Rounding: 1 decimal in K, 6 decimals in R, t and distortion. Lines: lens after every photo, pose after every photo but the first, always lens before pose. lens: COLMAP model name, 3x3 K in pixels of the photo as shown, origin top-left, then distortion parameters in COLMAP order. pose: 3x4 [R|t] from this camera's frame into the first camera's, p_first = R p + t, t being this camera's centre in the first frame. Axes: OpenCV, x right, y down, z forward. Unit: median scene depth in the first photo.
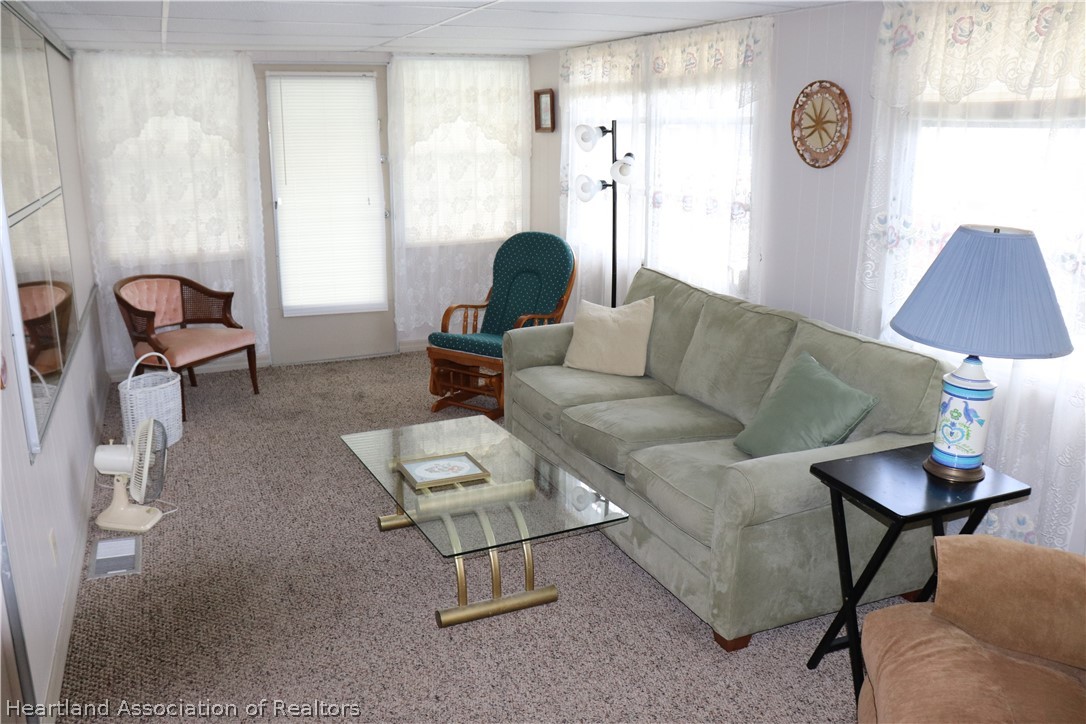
lens RADIAL K [[891.0, 0, 543.2], [0, 891.0, 348.0], [0, 0, 1]] dist [-0.237255, 0.224126]
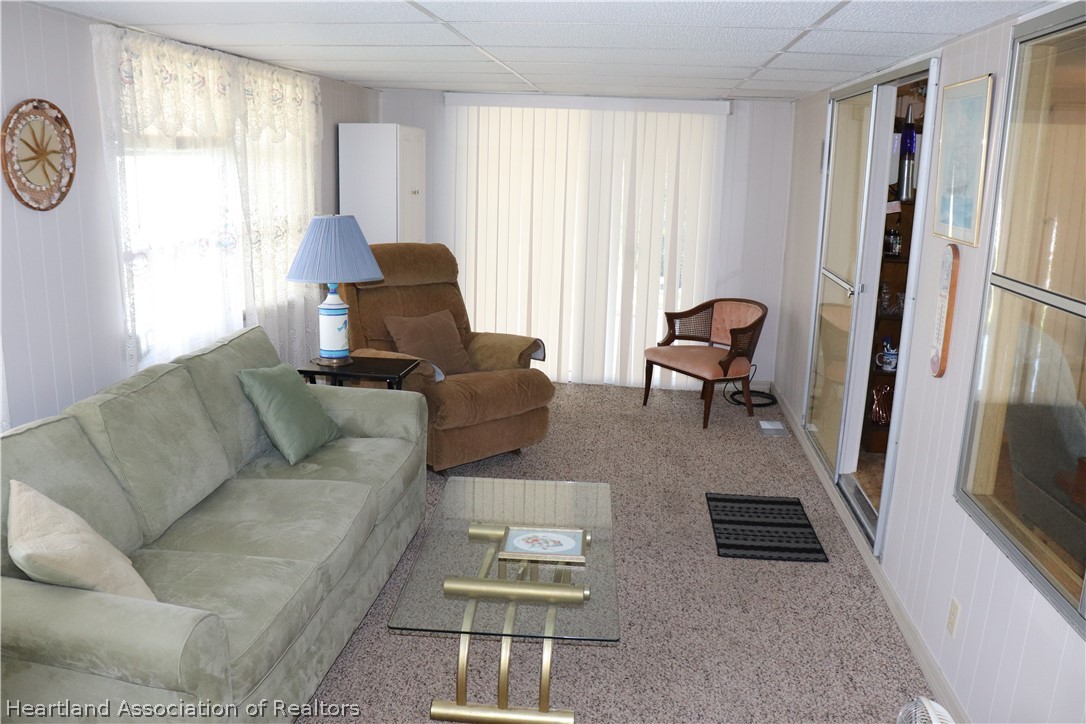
lens RADIAL K [[897.0, 0, 543.0], [0, 897.0, 362.0], [0, 0, 1]] dist [-0.155924, 0.154211]
pose [[-0.871534, -0.130967, 0.472521, -0.477520], [0.095013, 0.900298, 0.424778, -0.386492], [-0.481042, 0.415104, -0.772196, 1.487106]]
